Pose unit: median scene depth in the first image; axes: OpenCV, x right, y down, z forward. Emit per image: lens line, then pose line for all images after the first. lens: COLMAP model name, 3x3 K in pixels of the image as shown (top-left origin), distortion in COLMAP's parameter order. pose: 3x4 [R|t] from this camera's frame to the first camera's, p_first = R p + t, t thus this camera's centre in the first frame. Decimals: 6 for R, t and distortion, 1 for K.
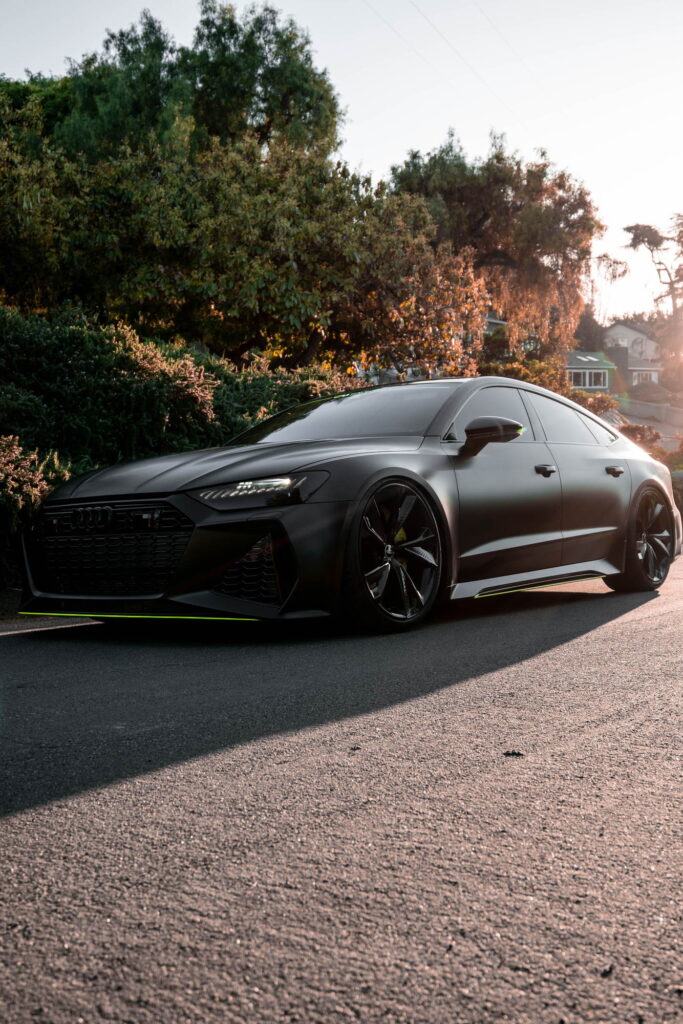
lens RADIAL K [[1091.7, 0, 344.6], [0, 1091.7, 507.3], [0, 0, 1]] dist [0.007717, 0.000000]
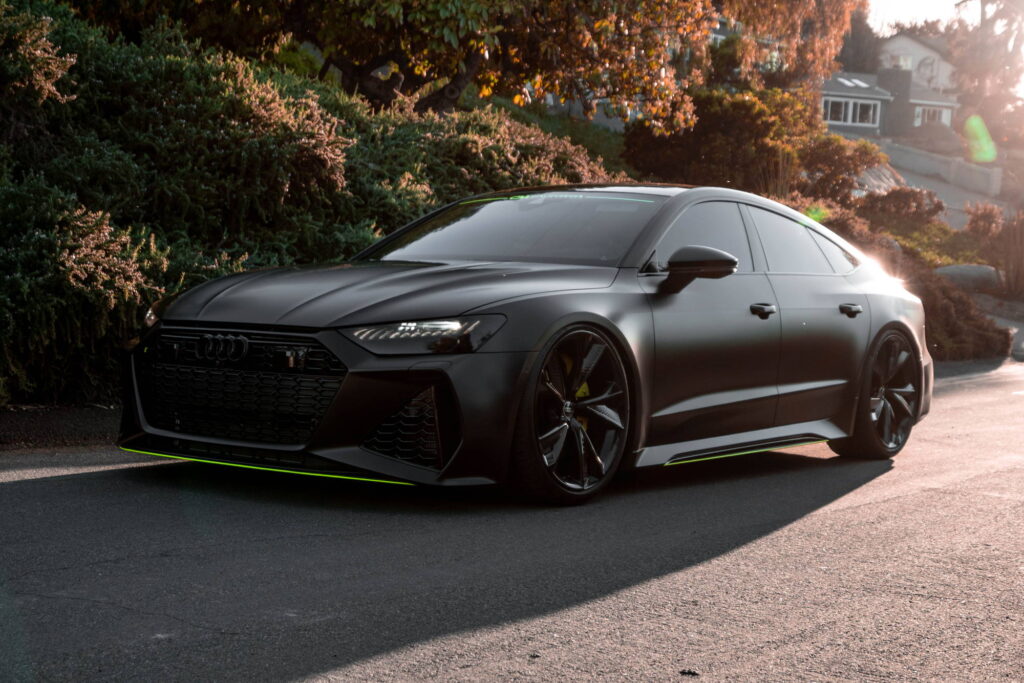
lens RADIAL K [[1570.8, 0, 507.3], [0, 1570.8, 341.0], [0, 0, 1]] dist [0.010385, 0.000000]
pose [[0.997384, 0.070779, 0.014698, -0.021981], [-0.071406, 0.996302, 0.047792, -0.052811], [-0.011261, -0.048717, 0.998749, -0.168668]]
